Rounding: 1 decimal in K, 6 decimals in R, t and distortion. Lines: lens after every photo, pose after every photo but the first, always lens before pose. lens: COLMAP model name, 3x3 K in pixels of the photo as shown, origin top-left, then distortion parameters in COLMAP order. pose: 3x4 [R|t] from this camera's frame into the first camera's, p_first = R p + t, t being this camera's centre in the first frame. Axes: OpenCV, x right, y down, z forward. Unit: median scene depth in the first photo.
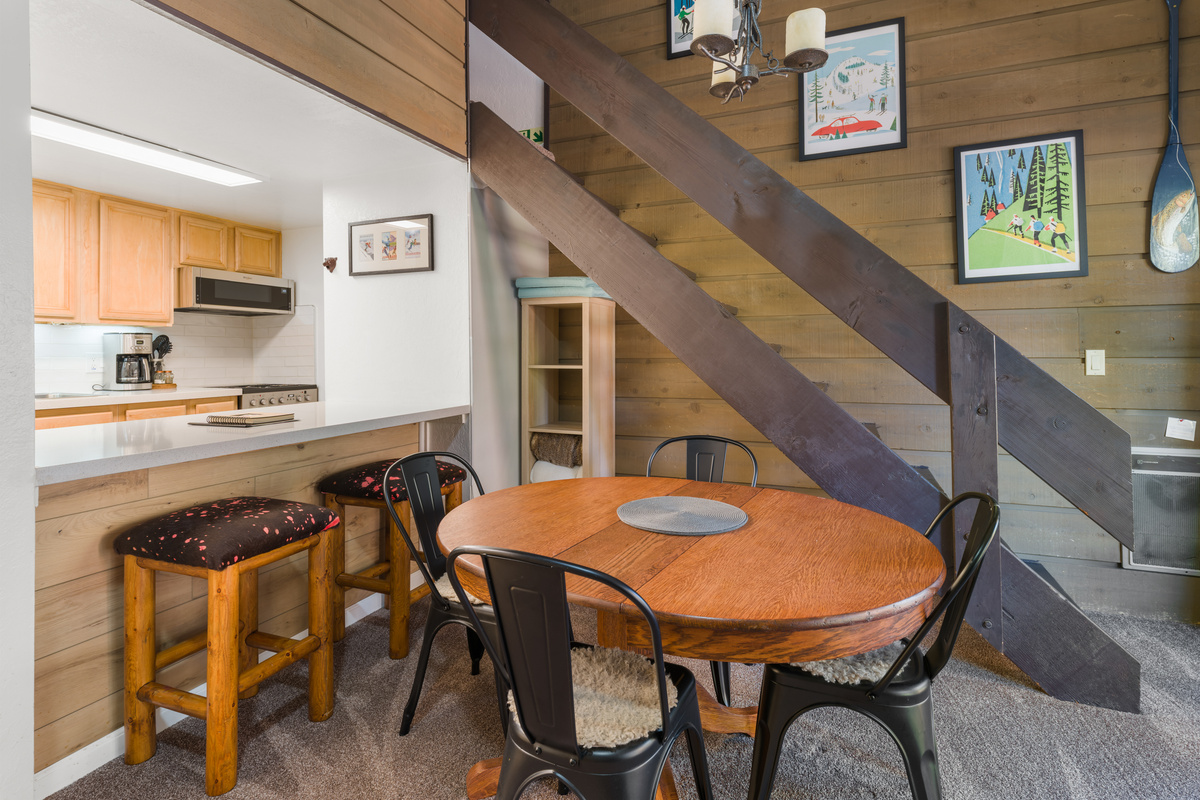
lens RADIAL K [[601.6, 0, 589.8], [0, 601.6, 348.7], [0, 0, 1]] dist [-0.003442, 0.000716]
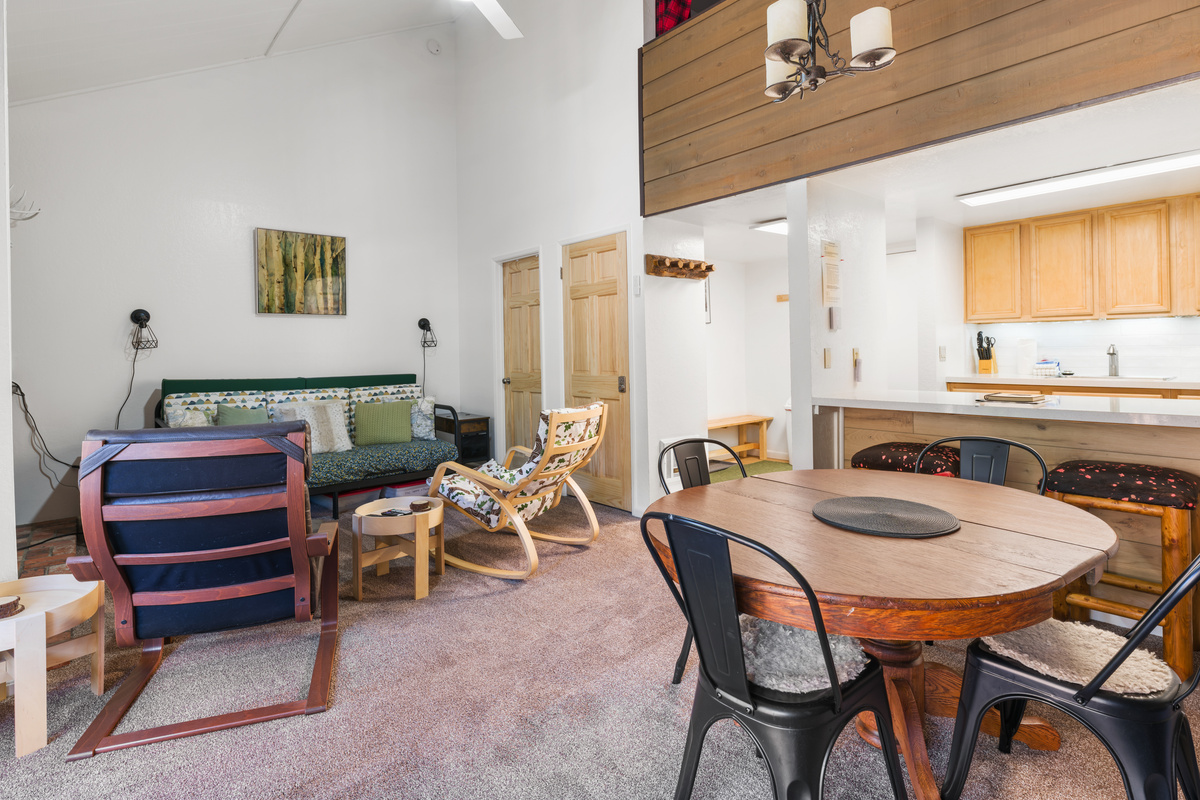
lens RADIAL K [[601.6, 0, 603.8], [0, 601.6, 344.7], [0, 0, 1]] dist [-0.003442, 0.000716]
pose [[-0.440638, -0.000612, -0.897685, 0.781631], [0.025903, 0.999575, -0.013396, -0.000824], [0.897311, -0.029155, -0.440435, 0.648633]]
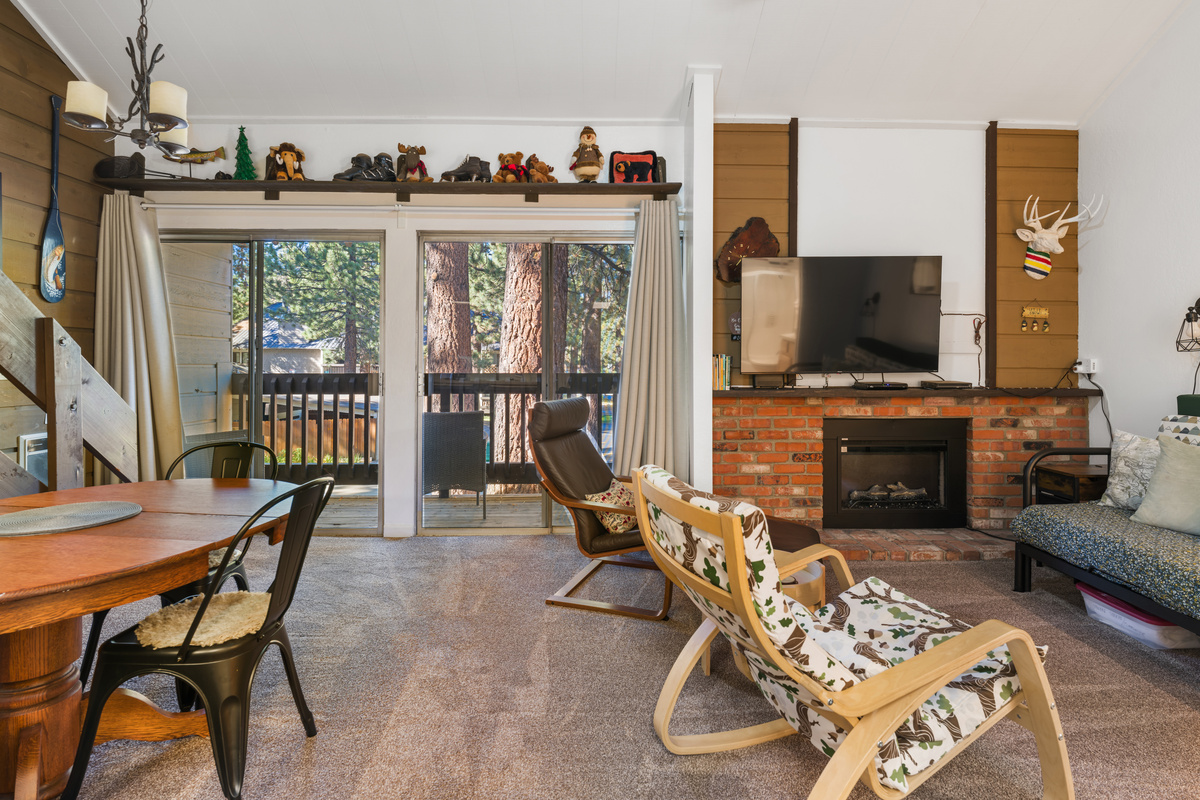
lens RADIAL K [[601.6, 0, 604.2], [0, 601.6, 356.4], [0, 0, 1]] dist [-0.003442, 0.000716]
pose [[-0.394774, 0.009216, 0.918732, -0.715795], [-0.012970, 0.999794, -0.015602, 0.000255], [-0.918686, -0.018076, -0.394574, 0.355218]]
